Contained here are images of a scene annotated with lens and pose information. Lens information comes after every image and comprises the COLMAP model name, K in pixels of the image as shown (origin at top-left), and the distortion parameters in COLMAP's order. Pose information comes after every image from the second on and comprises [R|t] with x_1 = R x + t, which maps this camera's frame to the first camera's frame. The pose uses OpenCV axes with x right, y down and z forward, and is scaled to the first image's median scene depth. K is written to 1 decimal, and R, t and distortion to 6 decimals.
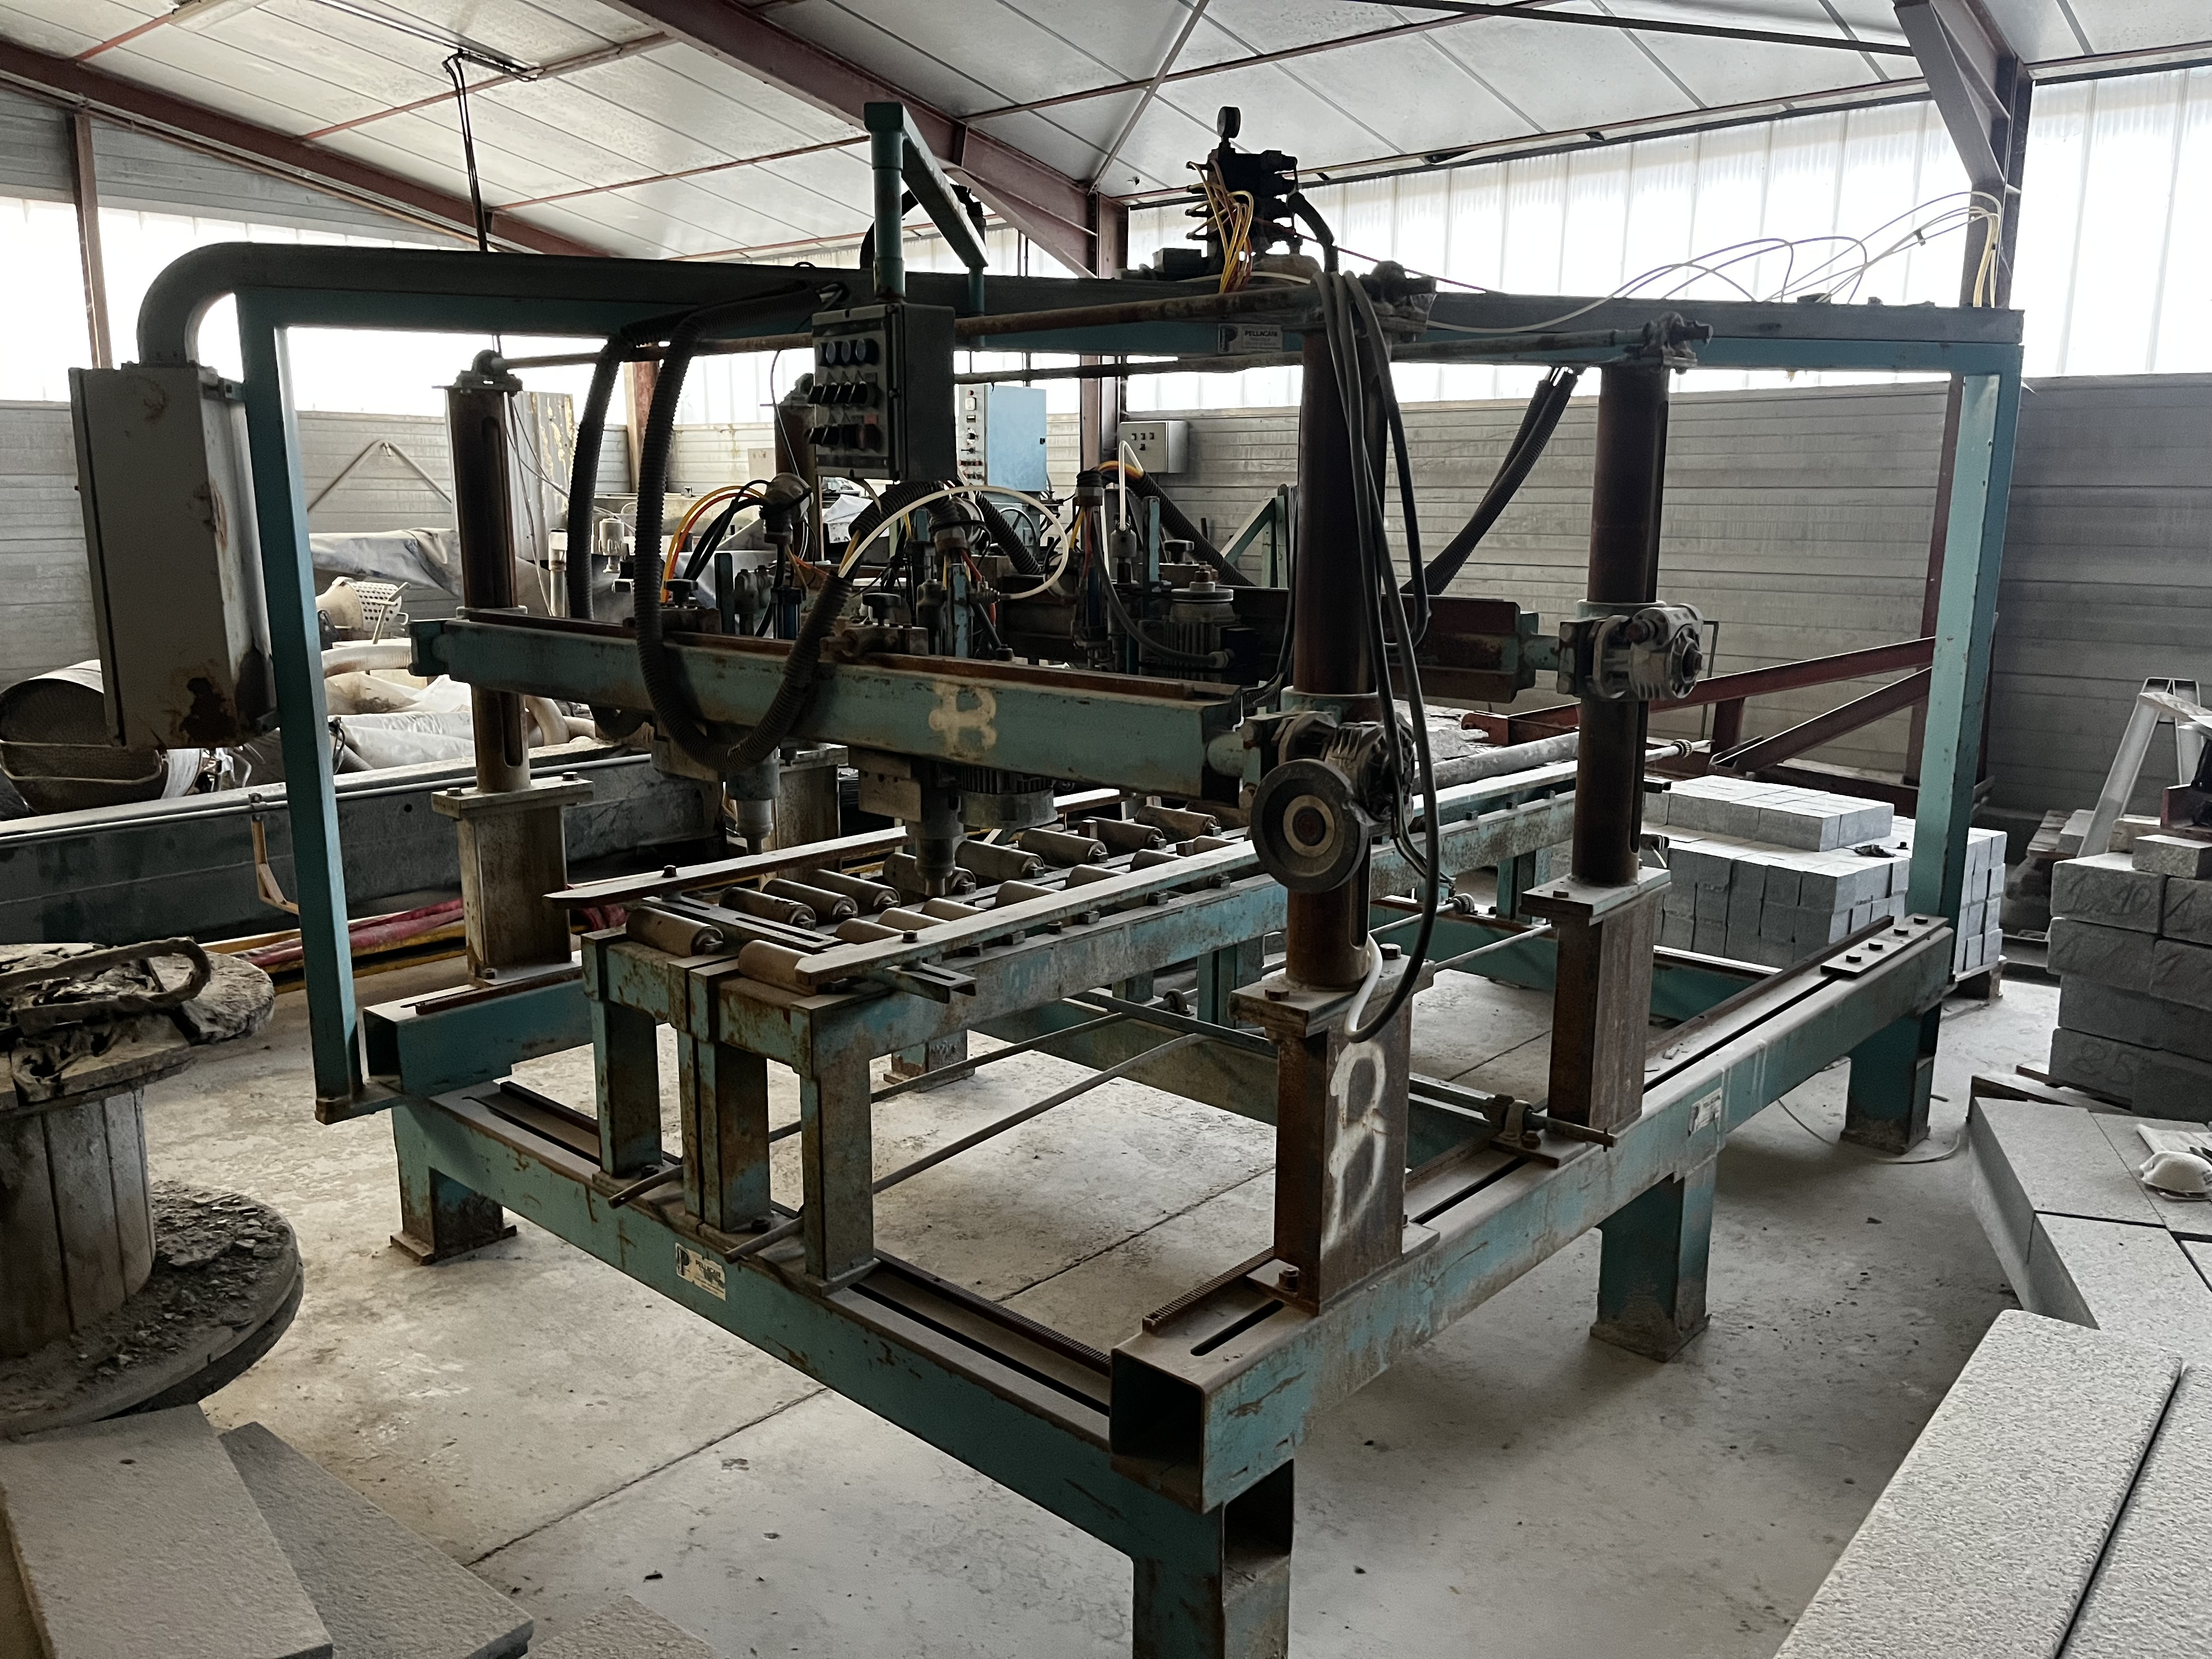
lens RADIAL K [[1675.6, 0, 1117.5], [0, 1675.6, 830.9], [0, 0, 1]] dist [0.055705, -0.073390]
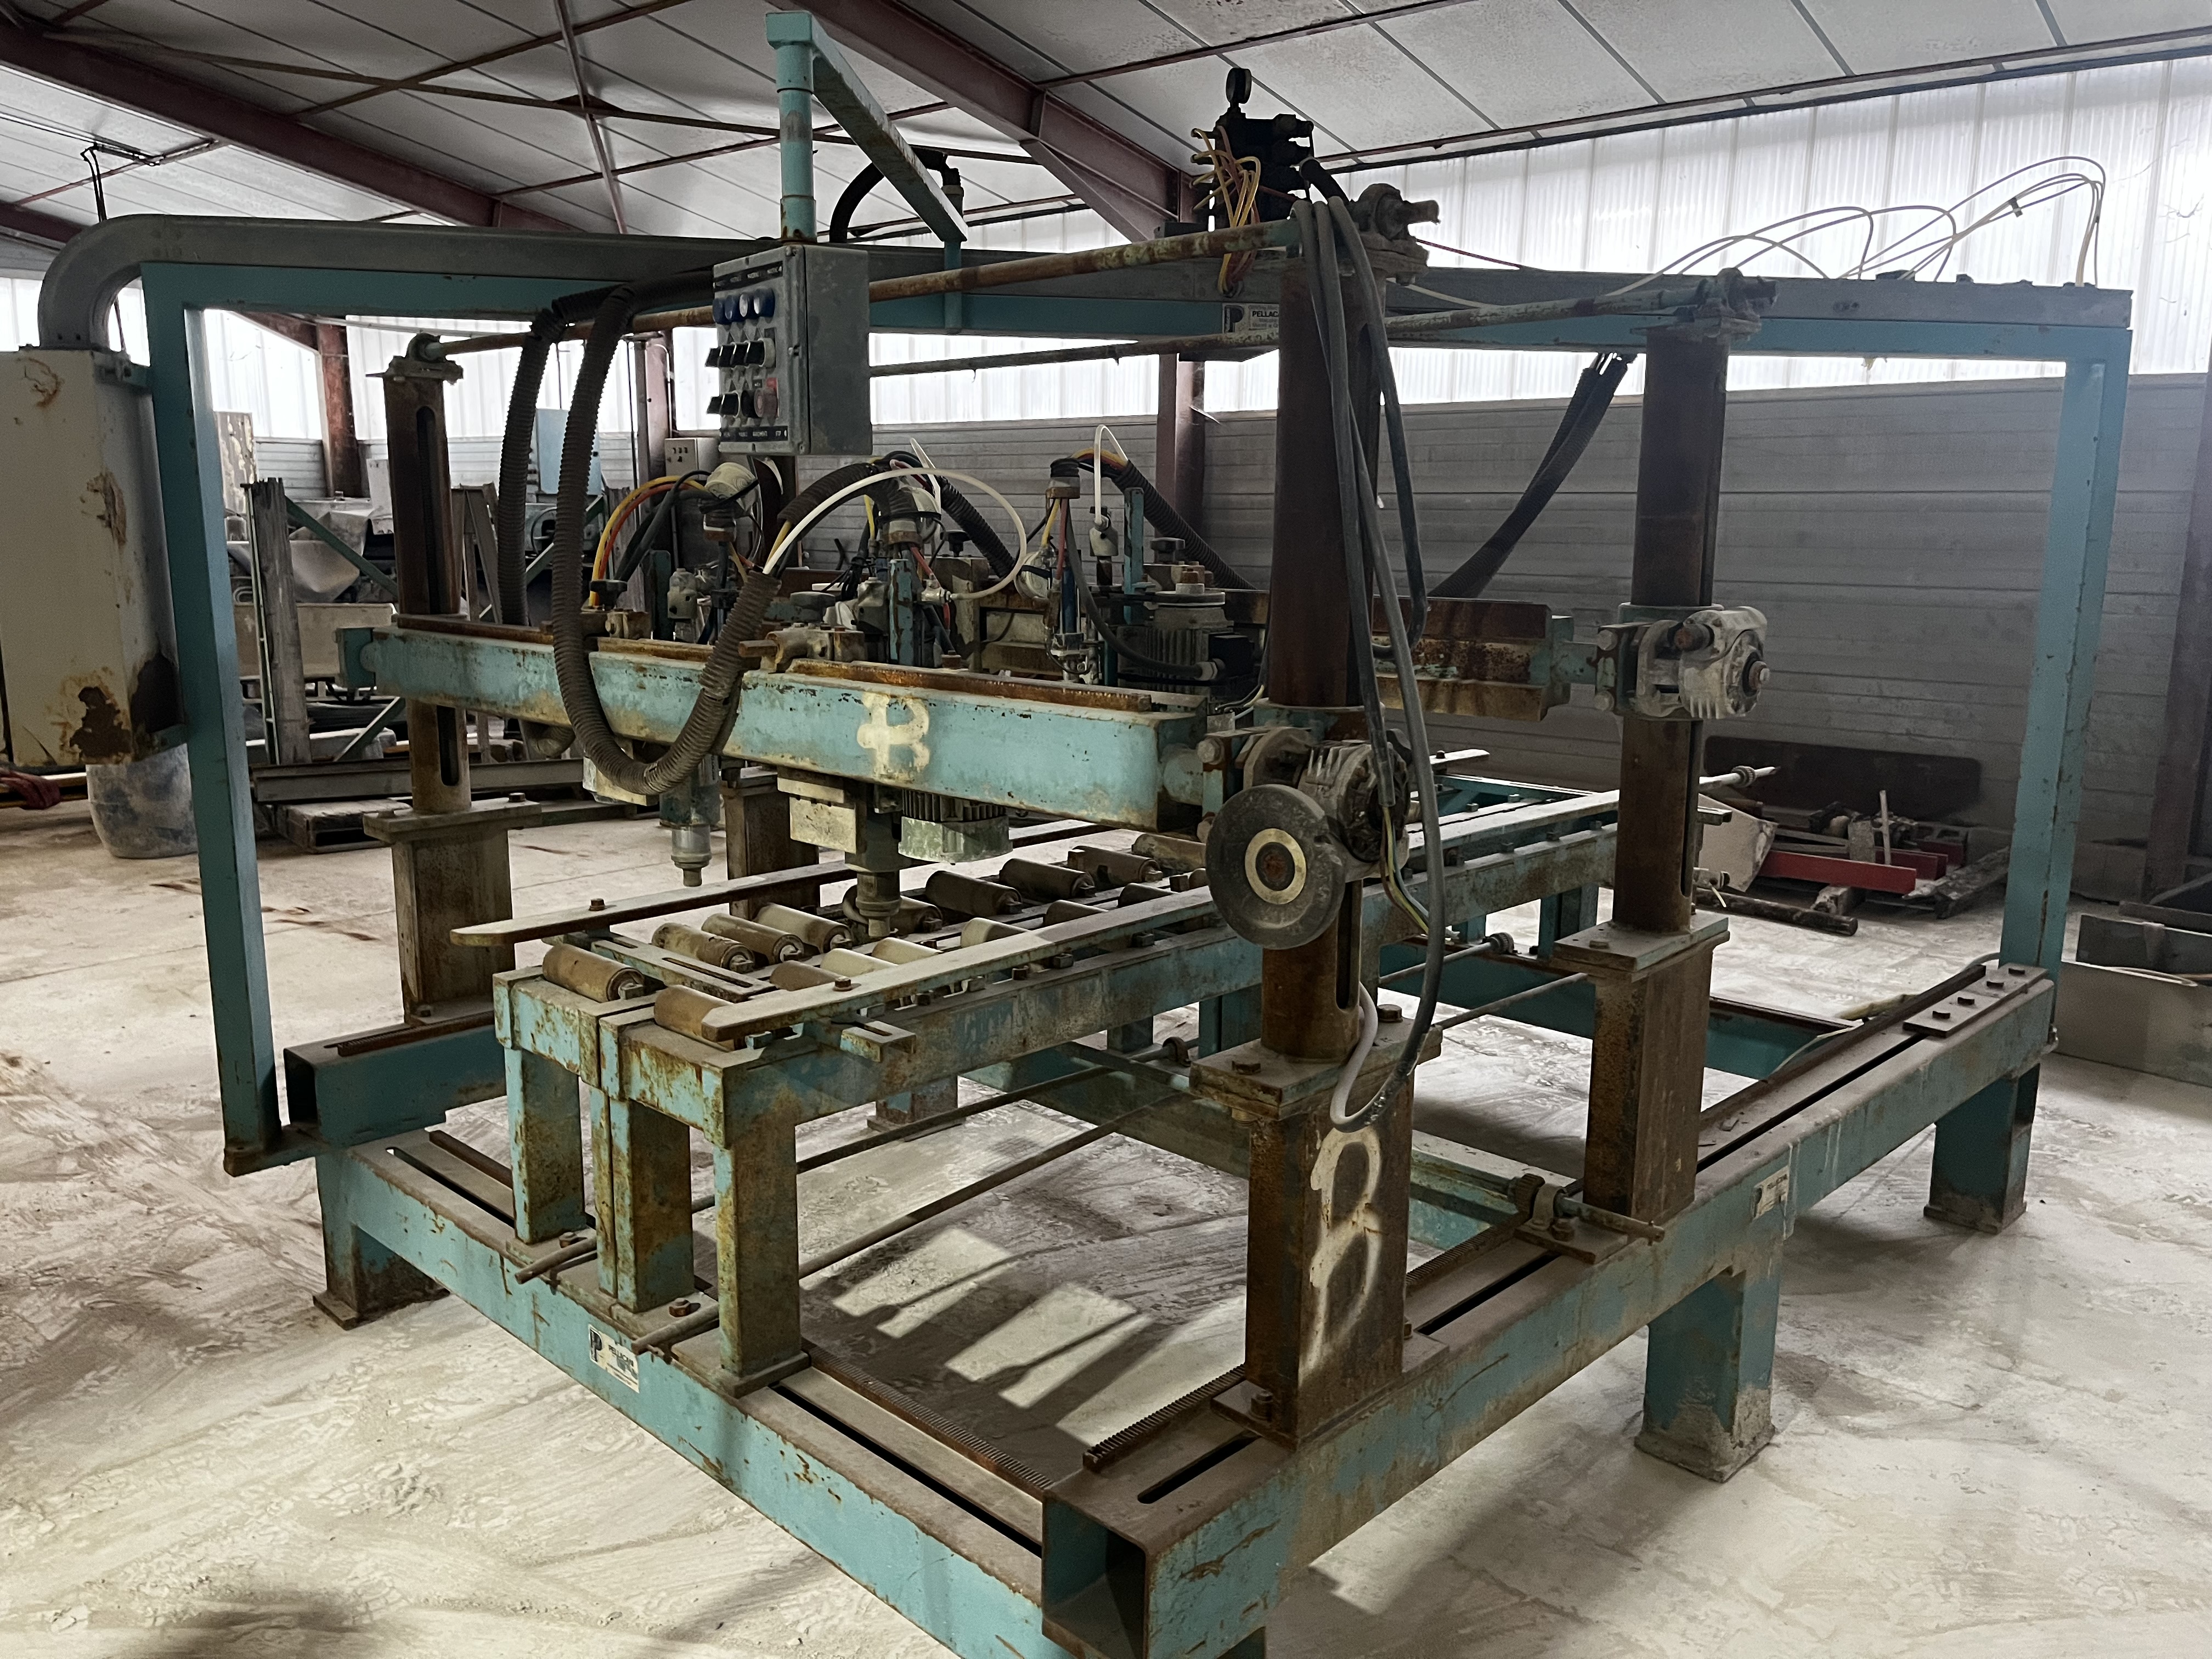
lens RADIAL K [[1675.6, 0, 1086.7], [0, 1675.6, 823.3], [0, 0, 1]] dist [0.055705, -0.073390]
pose [[0.998728, 0.008635, -0.049683, 0.042517], [-0.009567, 0.999782, -0.018554, -0.005484], [0.049512, 0.019006, 0.998593, 0.121061]]
